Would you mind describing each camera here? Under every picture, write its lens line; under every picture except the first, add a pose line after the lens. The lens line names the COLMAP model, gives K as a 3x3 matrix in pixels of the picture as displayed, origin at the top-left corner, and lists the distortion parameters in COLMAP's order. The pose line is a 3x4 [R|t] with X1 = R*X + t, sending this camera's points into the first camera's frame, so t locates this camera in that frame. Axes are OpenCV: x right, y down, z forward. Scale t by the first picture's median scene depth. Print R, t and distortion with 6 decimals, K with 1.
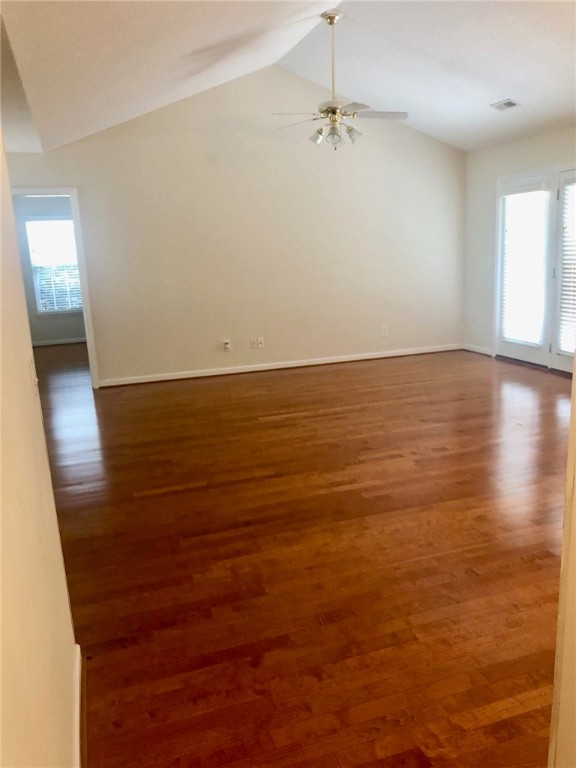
lens RADIAL K [[629.6, 0, 288.0], [0, 629.6, 384.0], [0, 0, 1]] dist [0.006829, 0.001478]
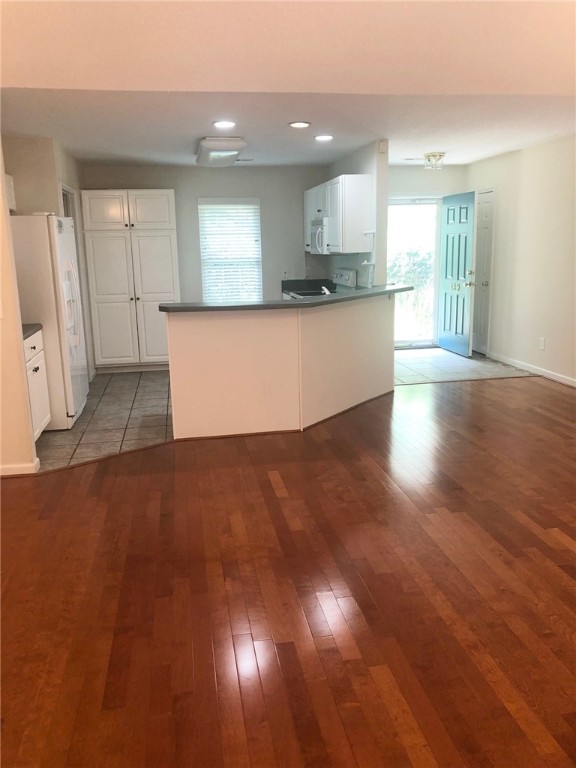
lens RADIAL K [[629.6, 0, 288.0], [0, 629.6, 384.0], [0, 0, 1]] dist [0.006829, 0.001478]
pose [[-0.135272, 0.264726, -0.954789, 0.721730], [-0.205369, 0.935227, 0.288398, -0.270285], [0.969291, 0.235096, -0.072144, 1.067734]]
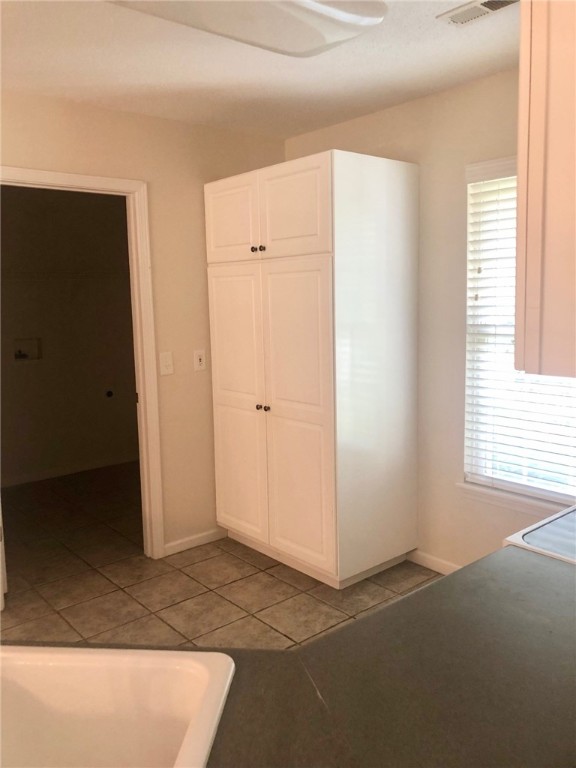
lens RADIAL K [[629.6, 0, 288.0], [0, 629.6, 384.0], [0, 0, 1]] dist [0.006829, 0.001478]
pose [[-0.923316, 0.114169, -0.366679, -0.779782], [-0.024857, 0.935021, 0.353720, -0.205363], [0.383236, 0.335710, -0.860482, 1.165834]]
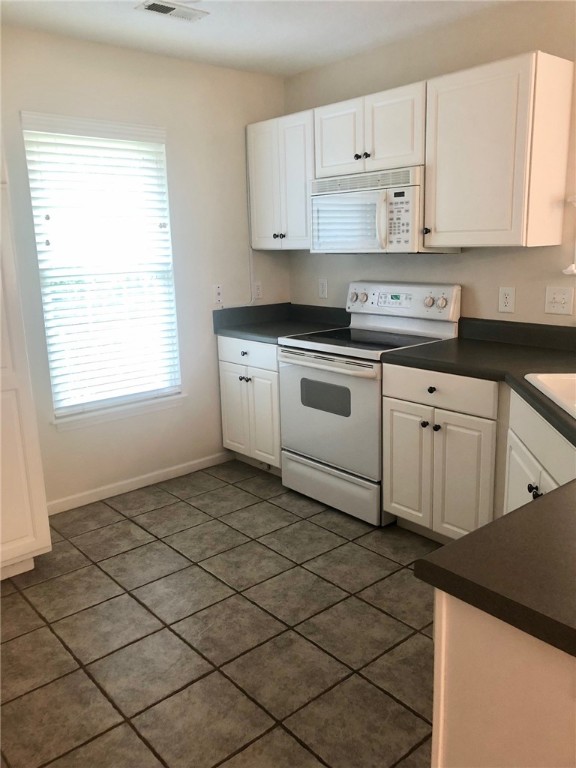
lens RADIAL K [[623.1, 0, 288.0], [0, 623.1, 384.0], [0, 0, 1]] dist [-0.000424, 0.001467]
pose [[0.388337, 0.242997, -0.888902, -0.404476], [-0.212193, 0.962265, 0.170351, -0.066923], [0.896754, 0.122466, 0.425246, 0.521599]]
